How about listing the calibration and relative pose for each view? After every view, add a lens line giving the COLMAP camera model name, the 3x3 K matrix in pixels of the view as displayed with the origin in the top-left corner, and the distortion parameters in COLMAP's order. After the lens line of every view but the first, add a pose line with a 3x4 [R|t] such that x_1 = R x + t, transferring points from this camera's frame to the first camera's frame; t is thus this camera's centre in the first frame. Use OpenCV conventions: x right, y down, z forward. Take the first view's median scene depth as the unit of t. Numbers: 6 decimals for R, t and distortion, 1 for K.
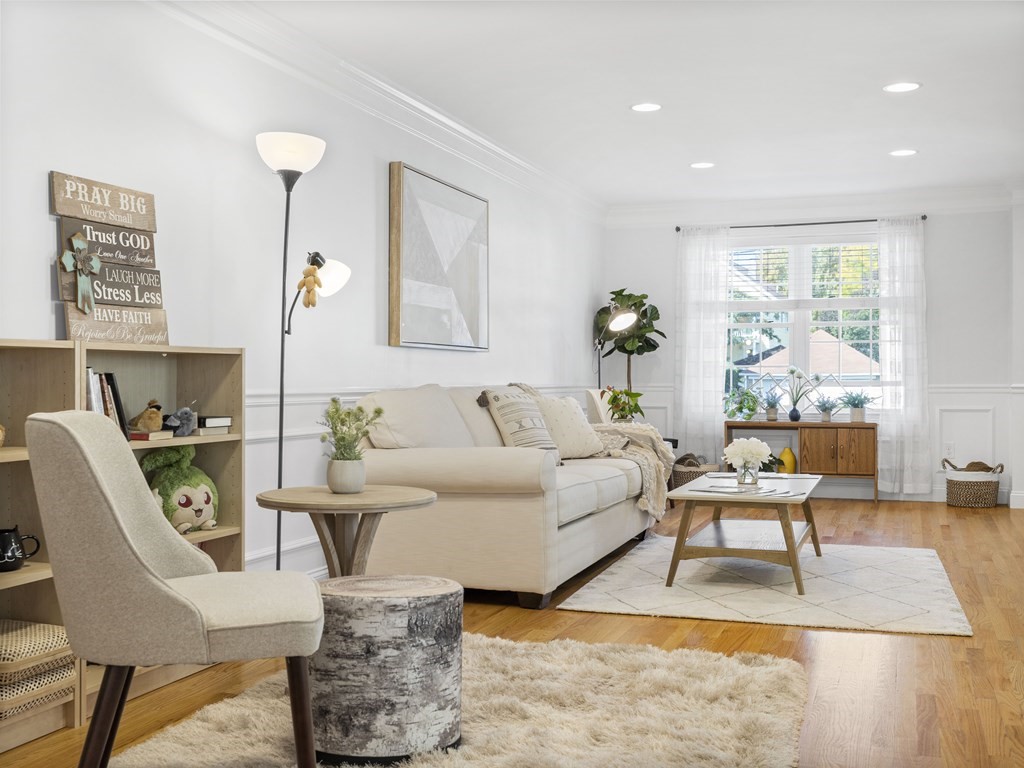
lens RADIAL K [[1087.8, 0, 504.8], [0, 1087.8, 382.0], [0, 0, 1]] dist [-0.023492, 0.000000]
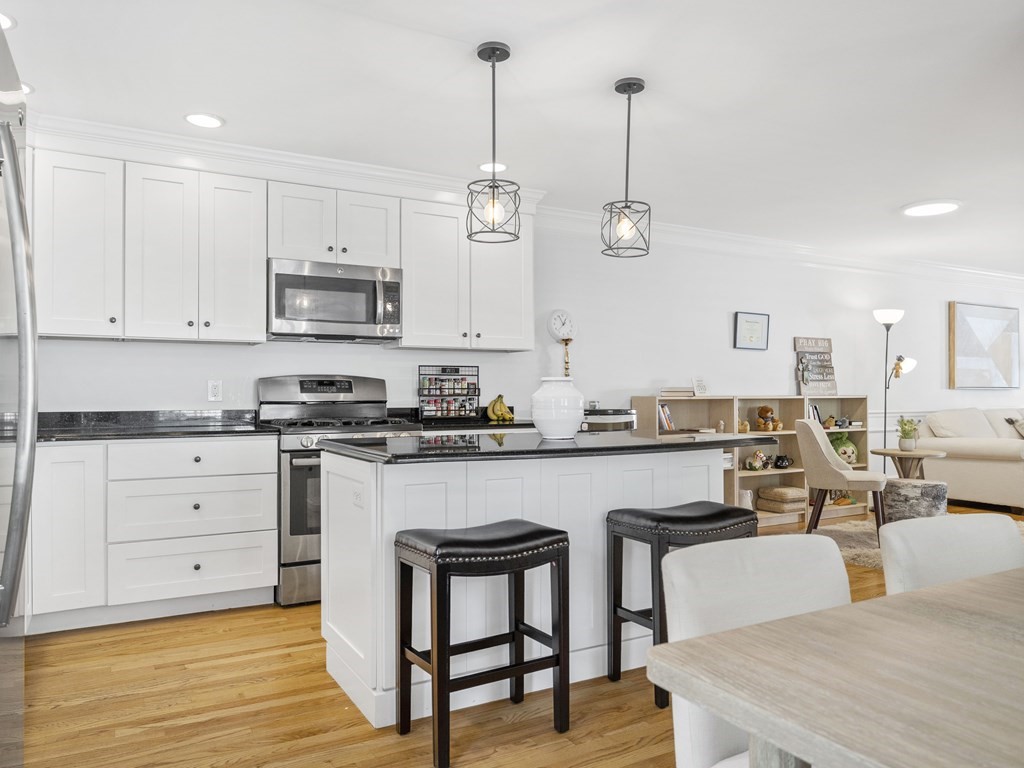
lens RADIAL K [[728.4, 0, 506.3], [0, 728.4, 390.3], [0, 0, 1]] dist [-0.003489, 0.001531]
pose [[0.744150, -0.007865, -0.667966, 0.203409], [0.002456, 0.999956, -0.009038, -0.021533], [0.668008, 0.005085, 0.744137, -0.635604]]
